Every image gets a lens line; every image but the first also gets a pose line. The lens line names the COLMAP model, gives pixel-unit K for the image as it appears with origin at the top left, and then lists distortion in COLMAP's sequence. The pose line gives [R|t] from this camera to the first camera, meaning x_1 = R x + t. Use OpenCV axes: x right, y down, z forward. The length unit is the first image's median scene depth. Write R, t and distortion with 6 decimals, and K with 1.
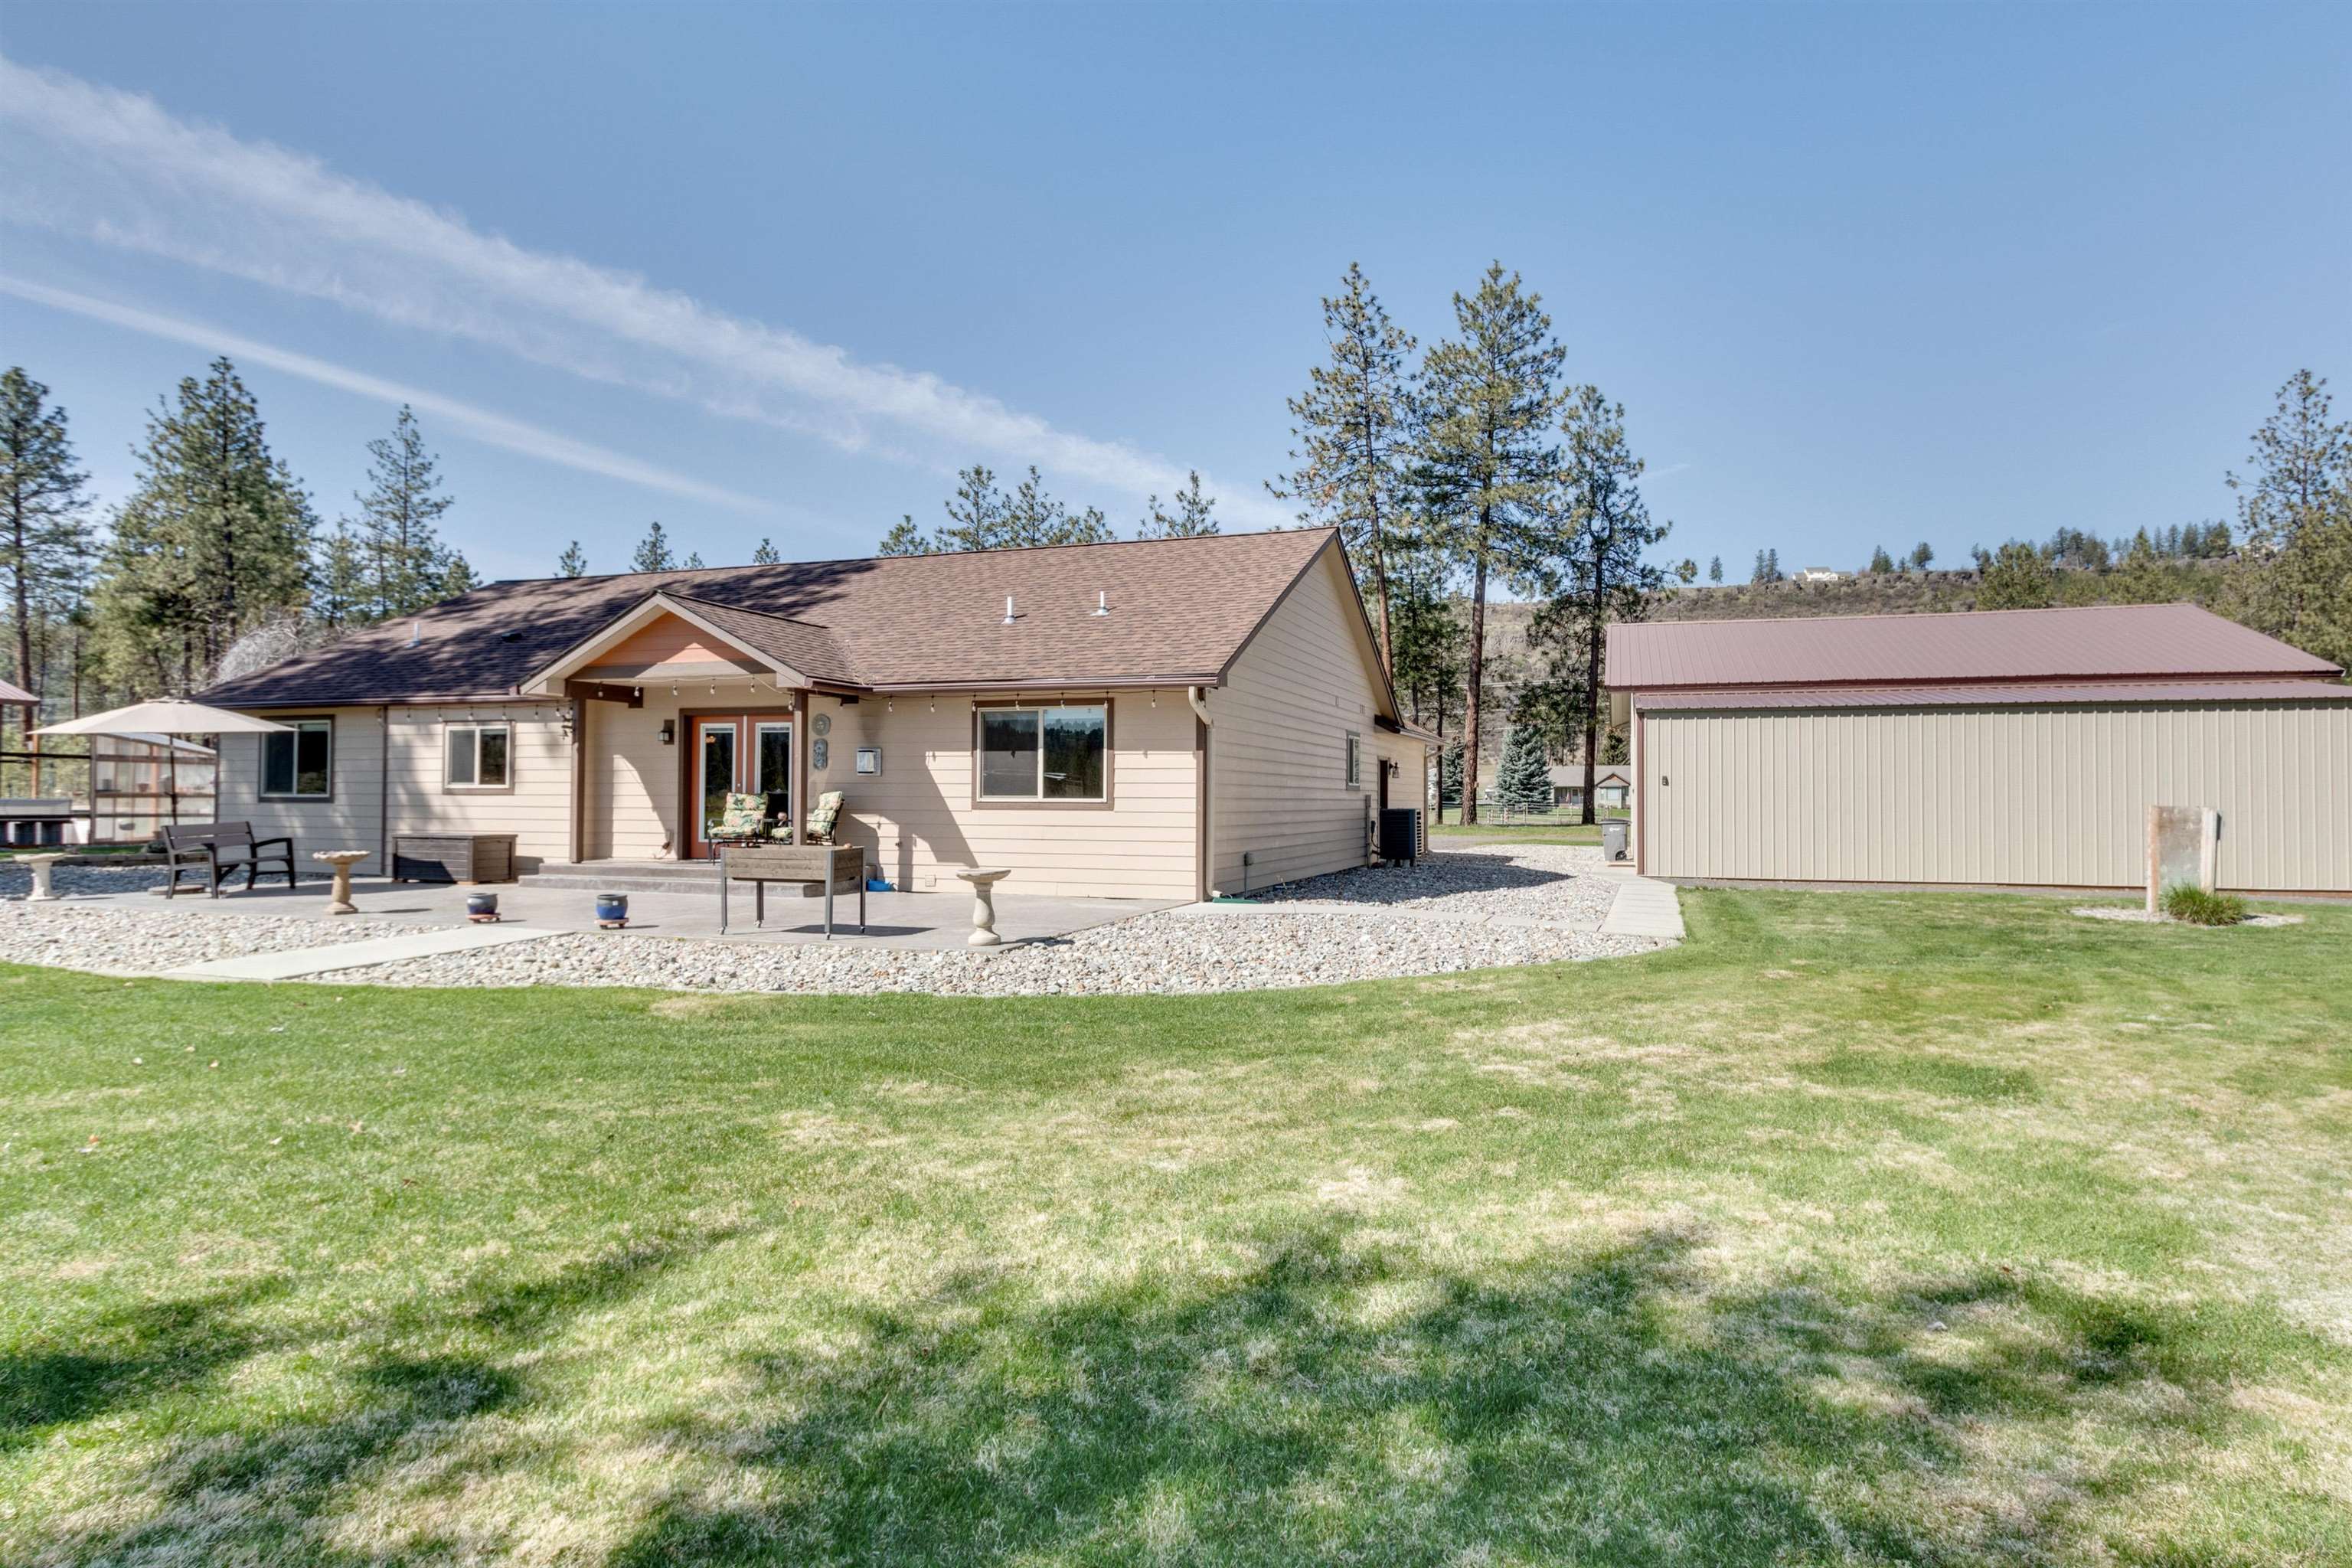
lens RADIAL K [[1322.1, 0, 1183.2], [0, 1322.1, 786.9], [0, 0, 1]] dist [0.005093, -0.001360]
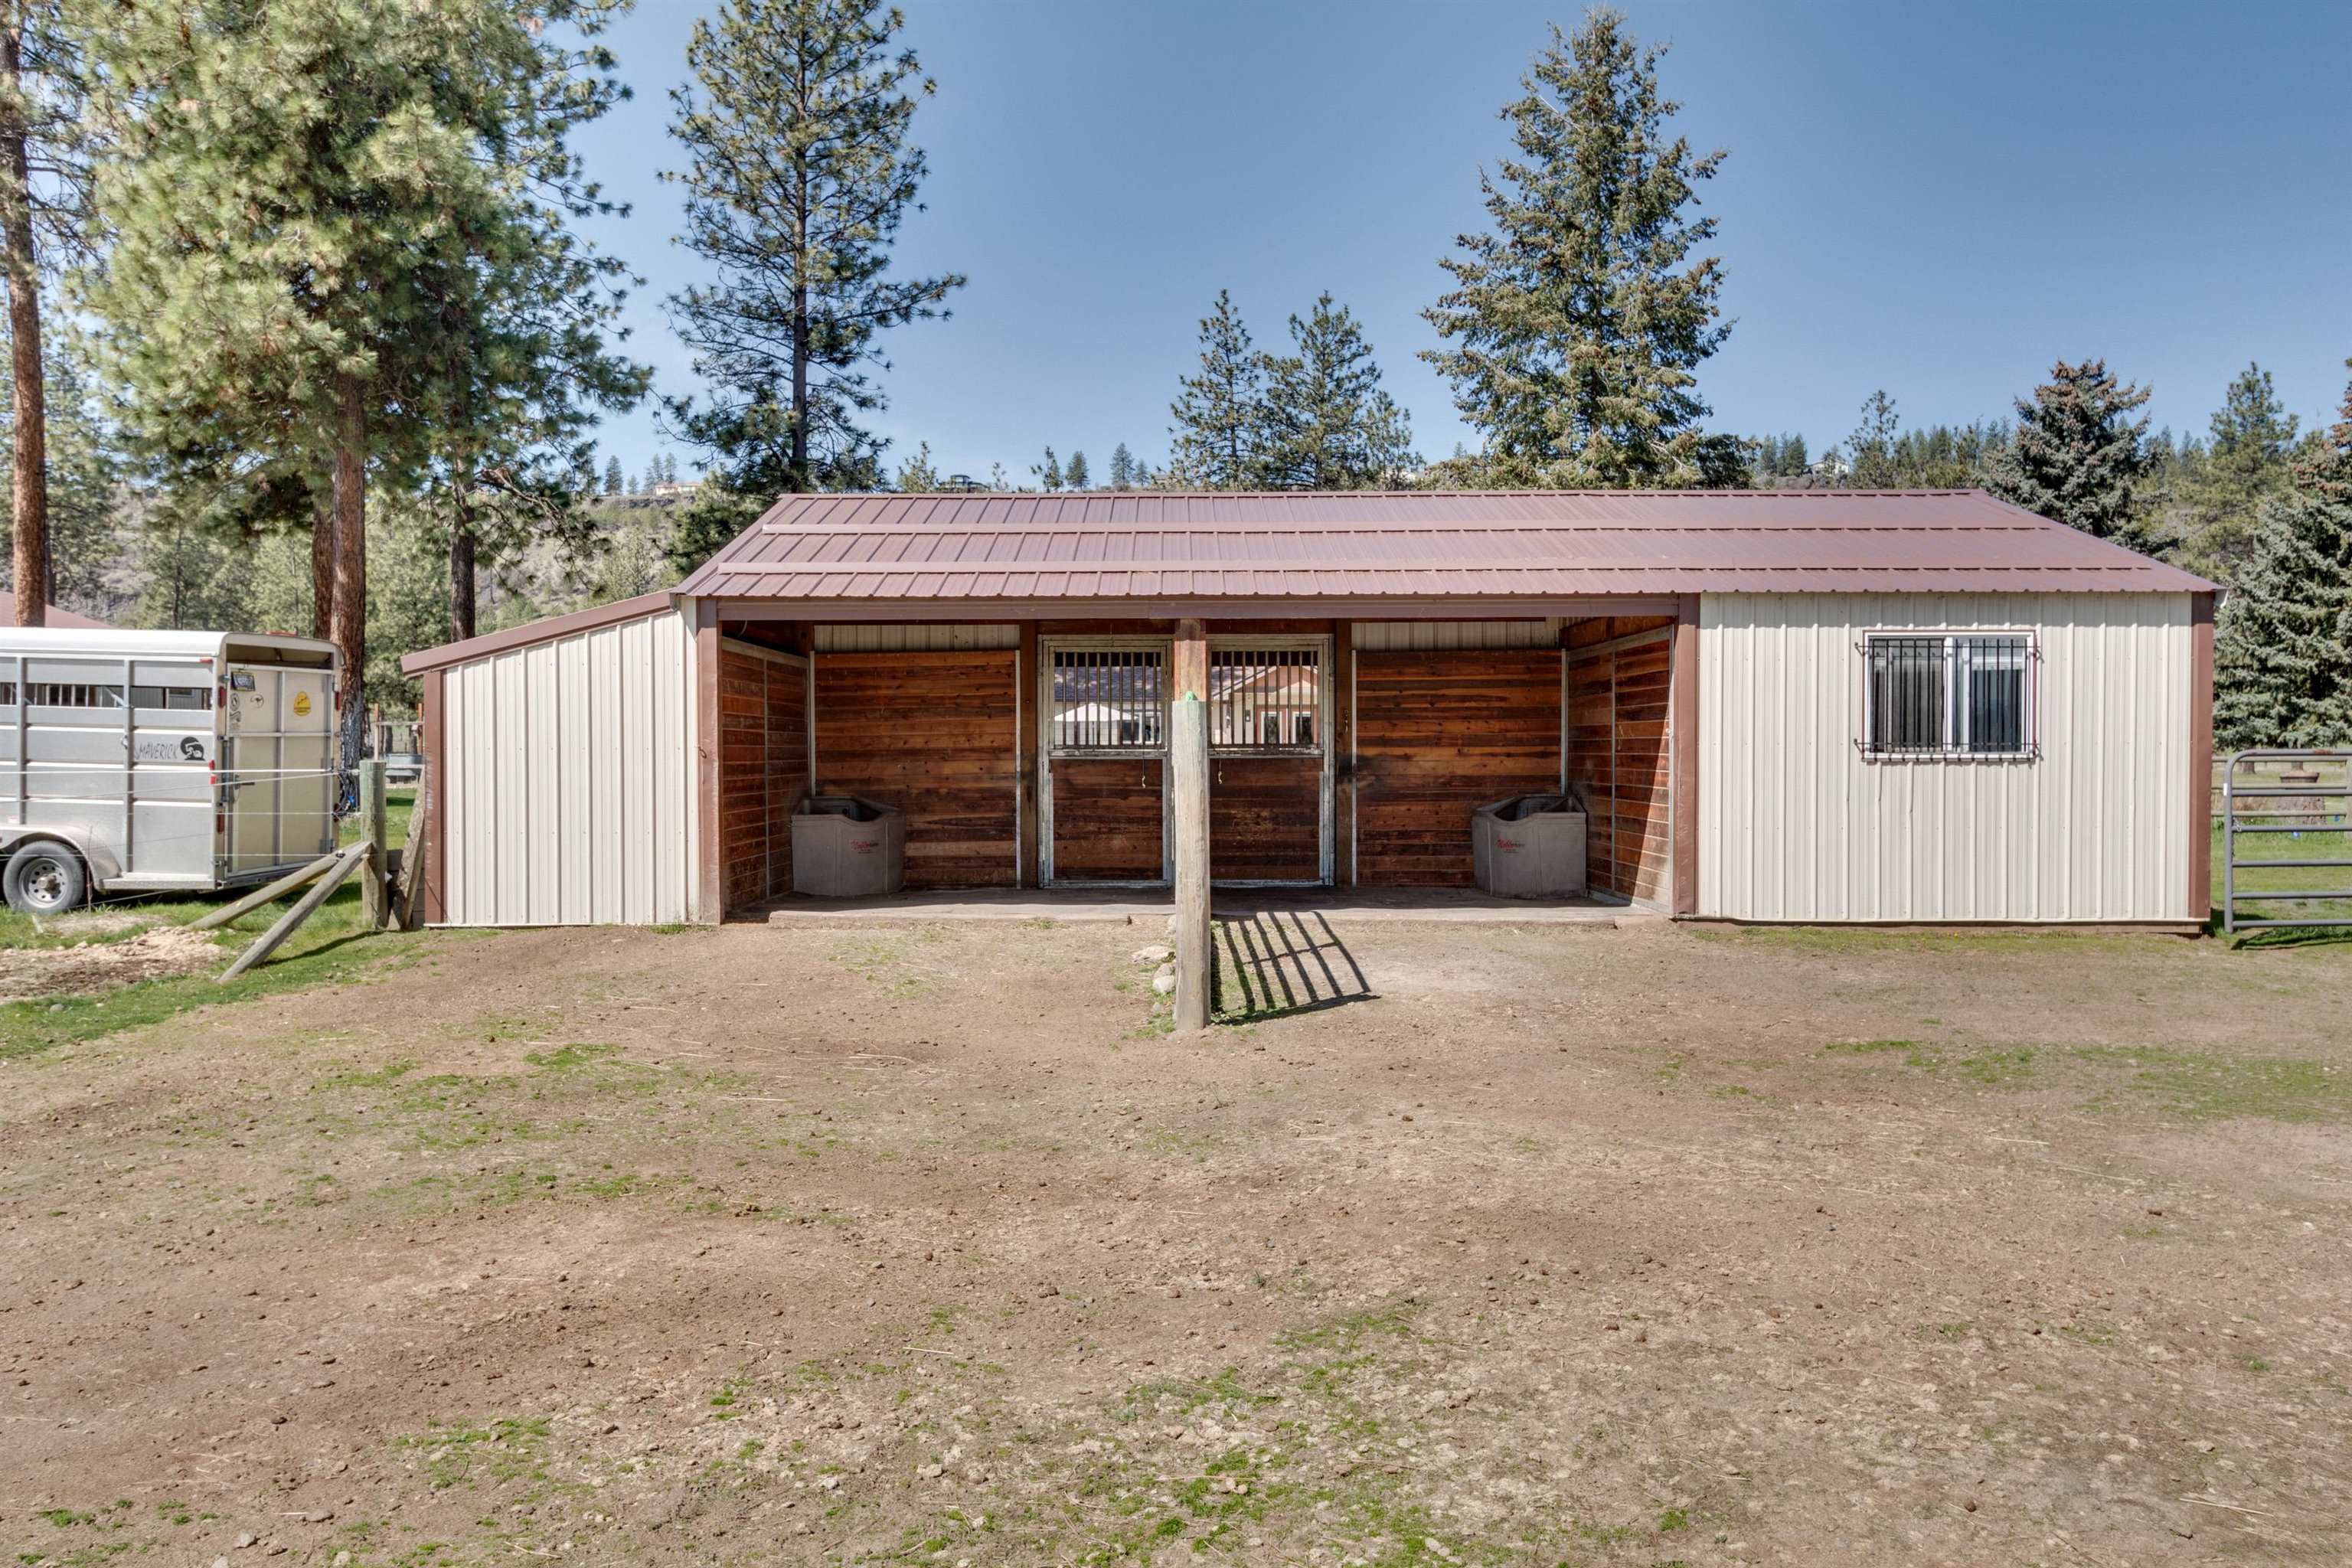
lens RADIAL K [[1846.0, 0, 1173.4], [0, 1846.0, 783.1], [0, 0, 1]] dist [-0.000079, 0.000111]
pose [[0.942463, -0.011972, 0.334095, -0.436879], [0.003431, 0.999652, 0.026142, -0.003025], [-0.334292, -0.023492, 0.942177, -0.502483]]
